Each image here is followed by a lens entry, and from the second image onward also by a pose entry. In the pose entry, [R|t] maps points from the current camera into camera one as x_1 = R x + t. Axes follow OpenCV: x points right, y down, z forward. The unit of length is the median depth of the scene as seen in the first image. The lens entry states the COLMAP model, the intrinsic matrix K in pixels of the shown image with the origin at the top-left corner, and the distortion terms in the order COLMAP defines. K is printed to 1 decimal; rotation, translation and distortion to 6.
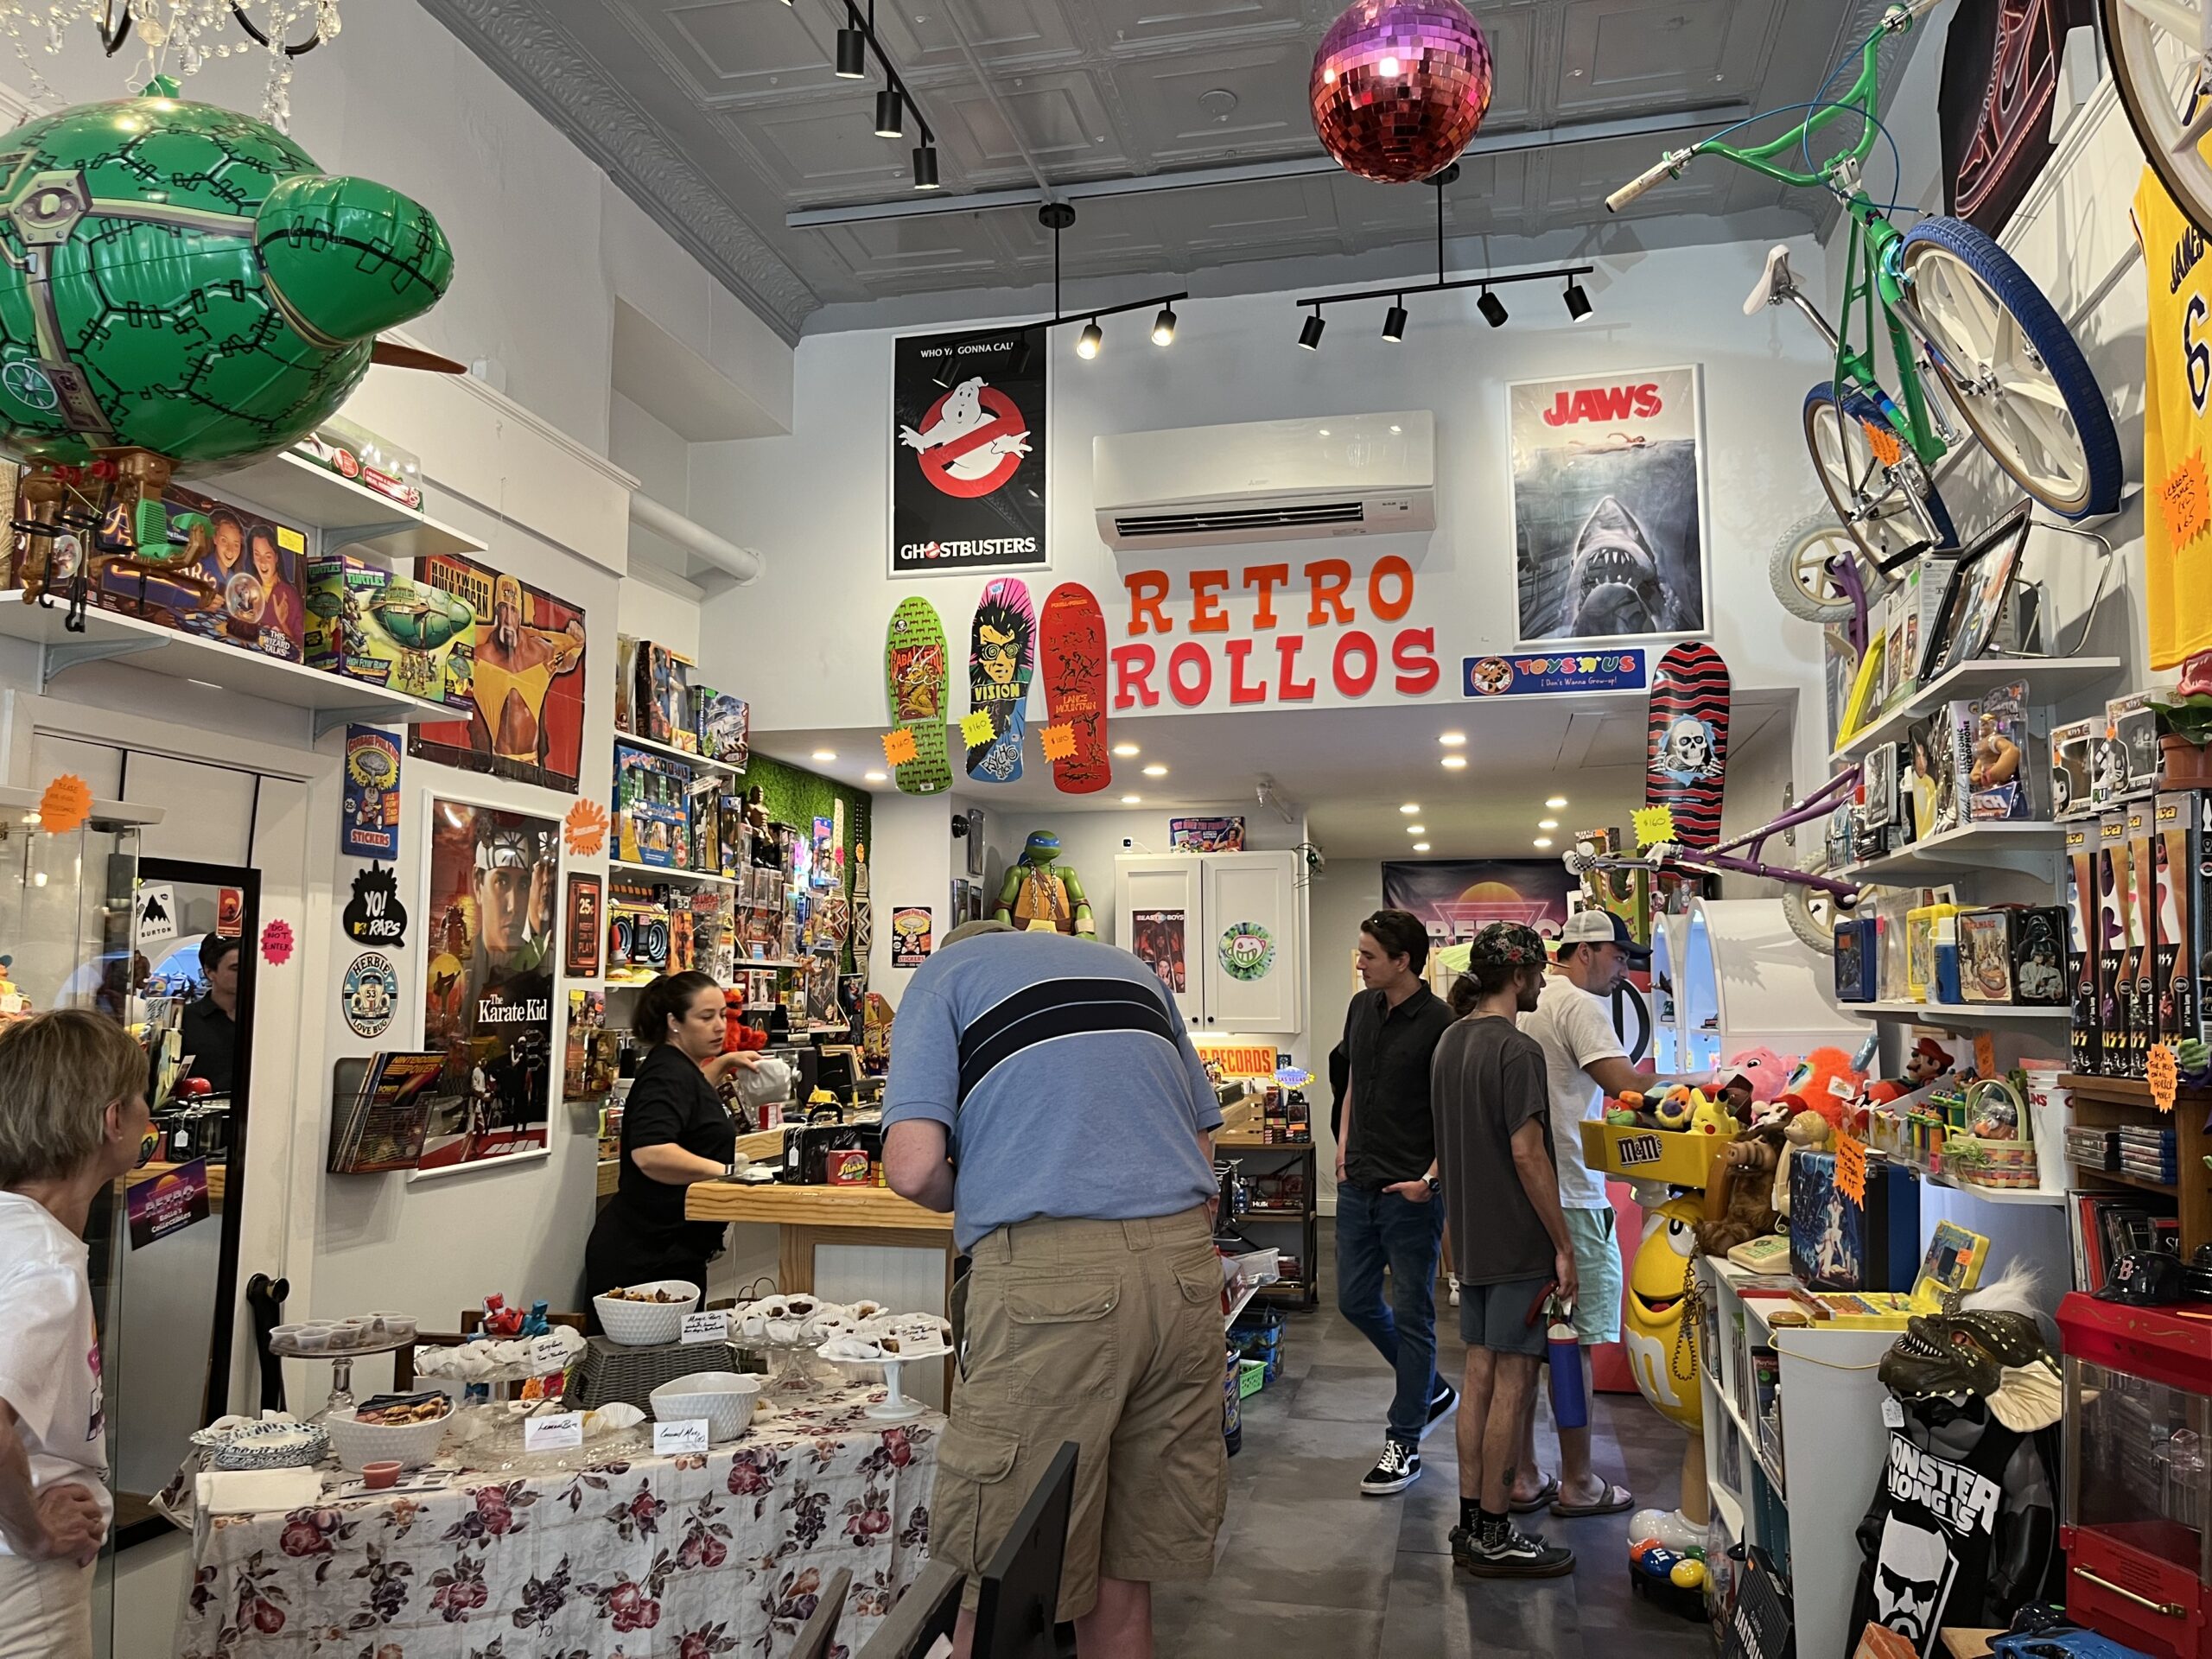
lens RADIAL K [[1694.5, 0, 1106.0], [0, 1694.5, 829.5], [0, 0, 1]] dist [-0.001626, 0.006904]
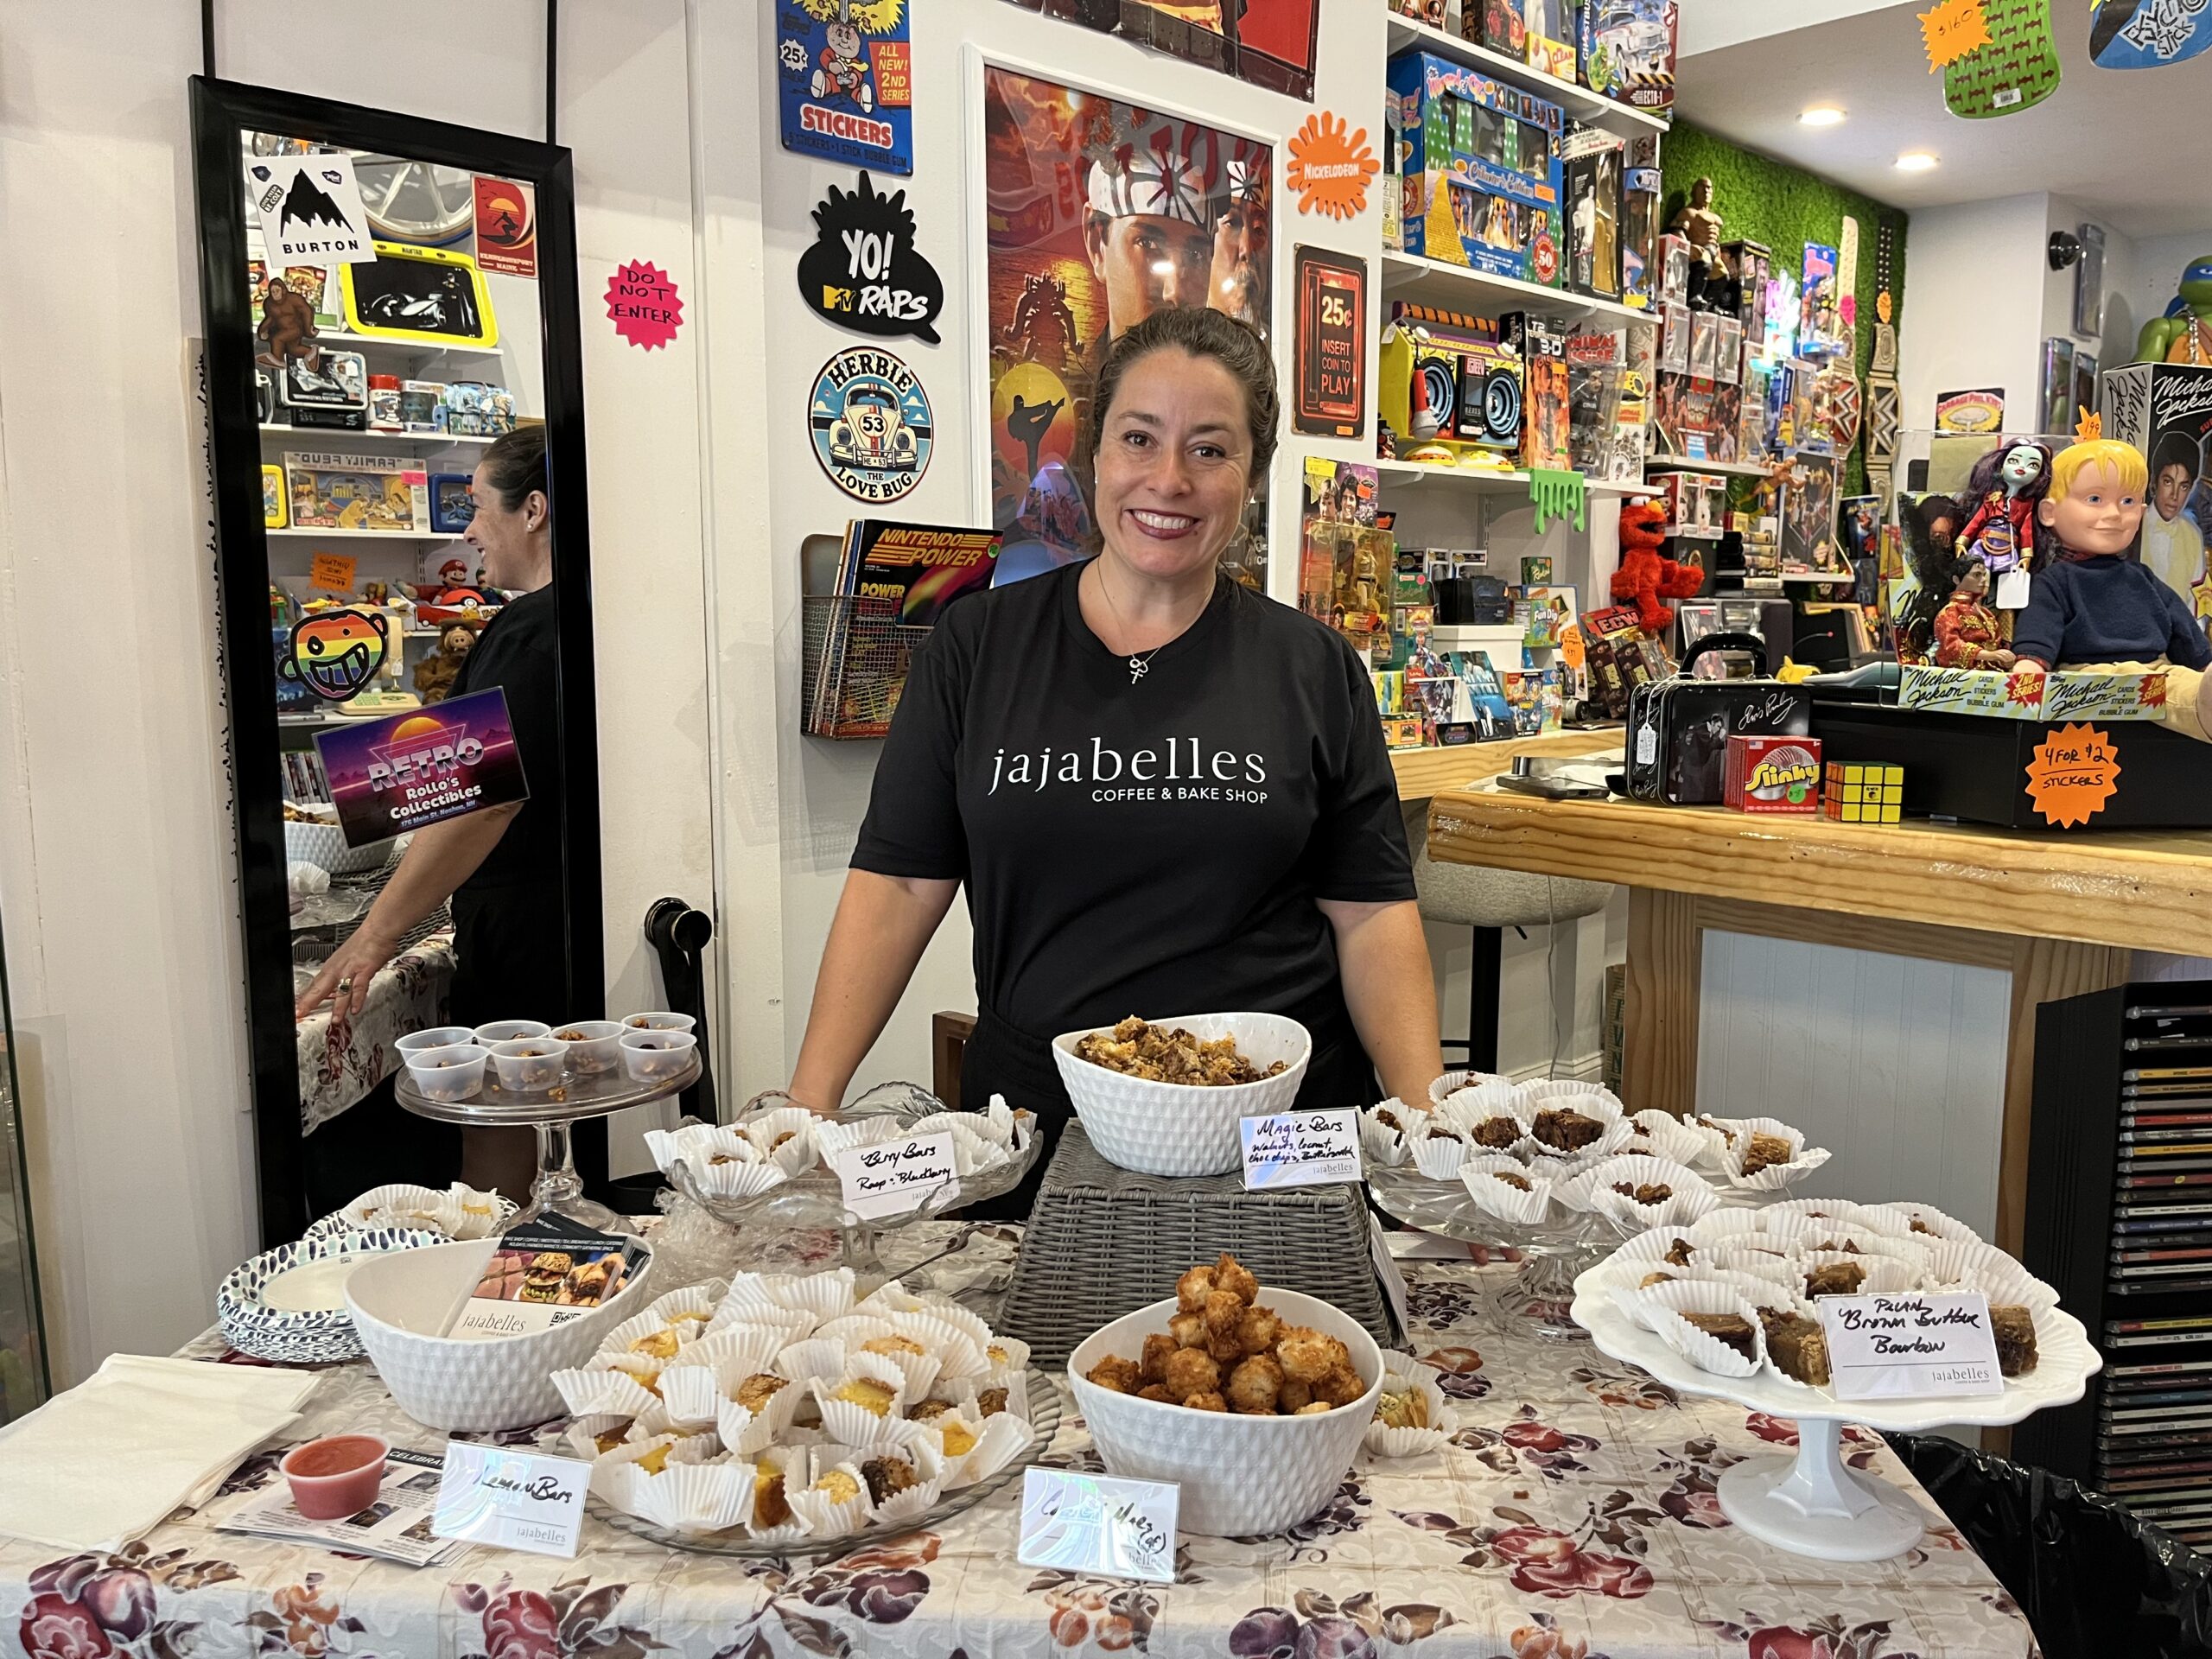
lens RADIAL K [[1685.3, 0, 1106.0], [0, 1685.3, 829.5], [0, 0, 1]] dist [0.036237, -0.050399]
pose [[0.836150, 0.068059, -0.544262, -0.045995], [0.056272, 0.976392, 0.208547, 0.092591], [0.545607, -0.205003, 0.812580, 0.449695]]
